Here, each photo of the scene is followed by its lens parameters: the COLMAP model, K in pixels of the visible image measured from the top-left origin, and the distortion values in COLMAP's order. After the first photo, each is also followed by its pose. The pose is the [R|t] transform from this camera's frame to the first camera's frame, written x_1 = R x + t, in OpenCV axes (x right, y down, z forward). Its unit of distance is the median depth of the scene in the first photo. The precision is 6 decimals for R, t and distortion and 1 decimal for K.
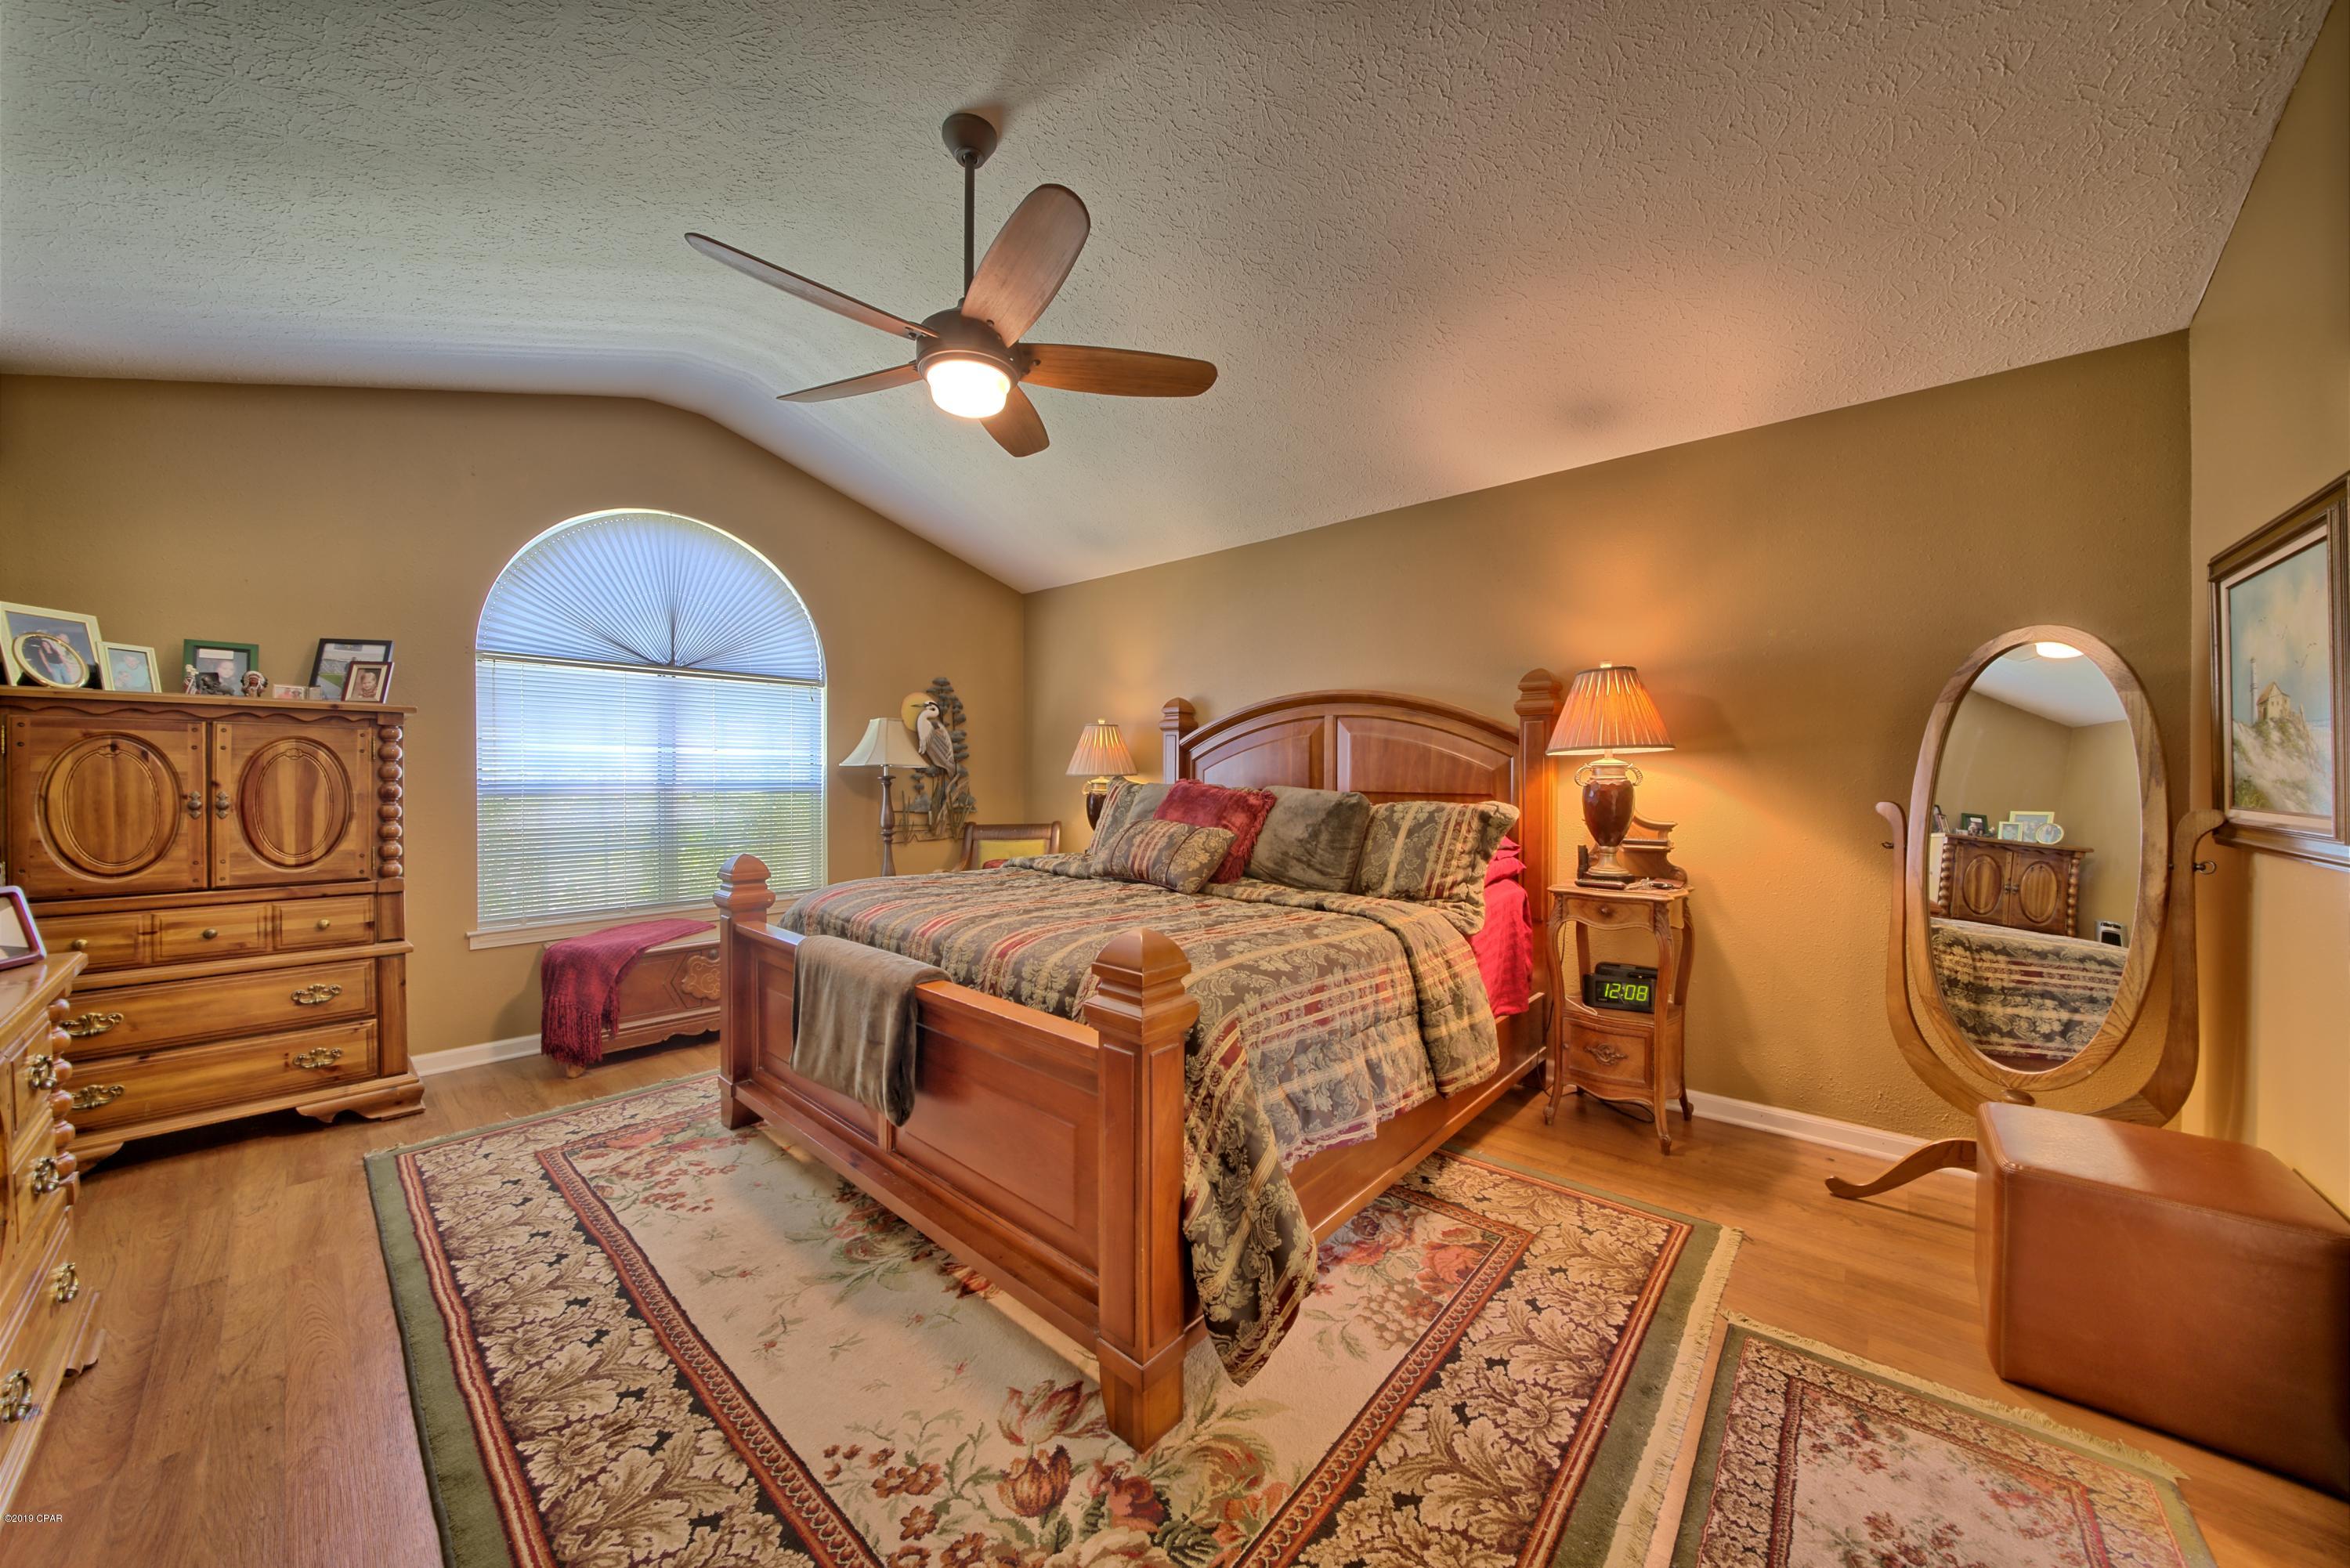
lens RADIAL K [[810.2, 0, 1167.0], [0, 810.2, 782.7], [0, 0, 1]] dist [-0.026756, 0.003238]
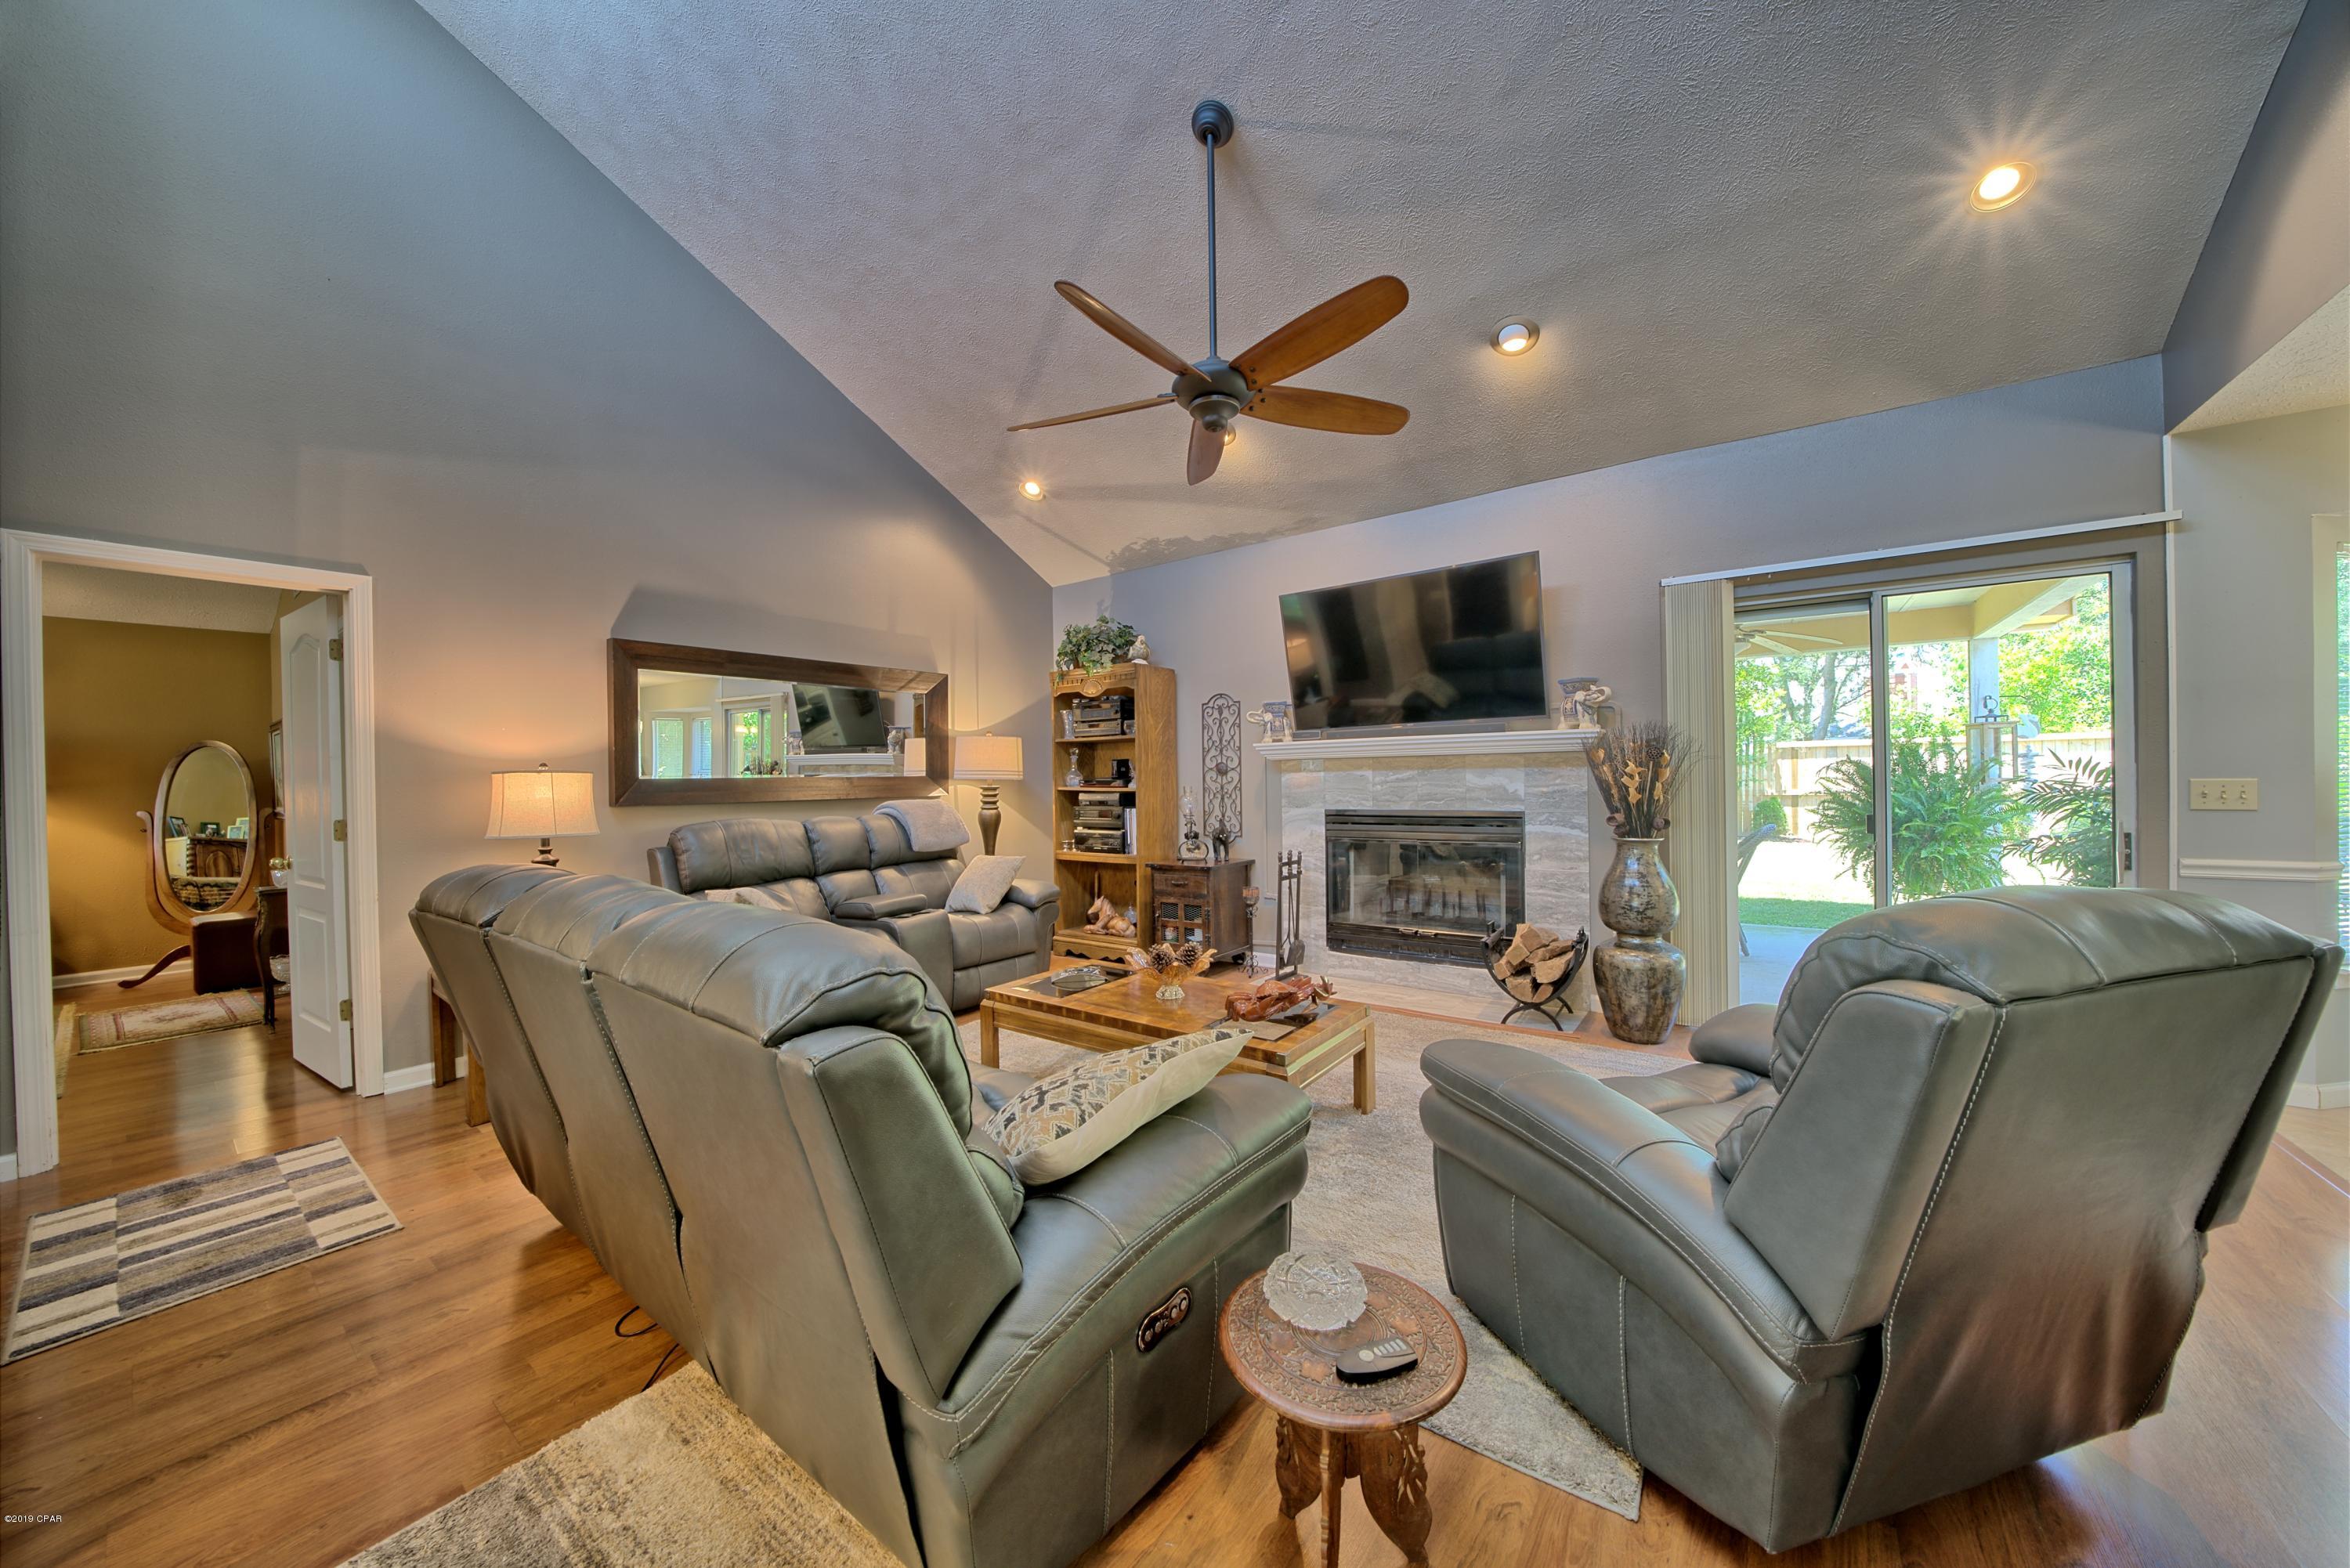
lens RADIAL K [[810.2, 0, 1167.0], [0, 810.2, 782.7], [0, 0, 1]] dist [-0.026756, 0.003238]
pose [[-0.091830, -0.006868, 0.995751, -1.145296], [0.028664, 0.999544, 0.009537, 0.003576], [-0.995362, 0.029418, -0.091591, -1.234659]]
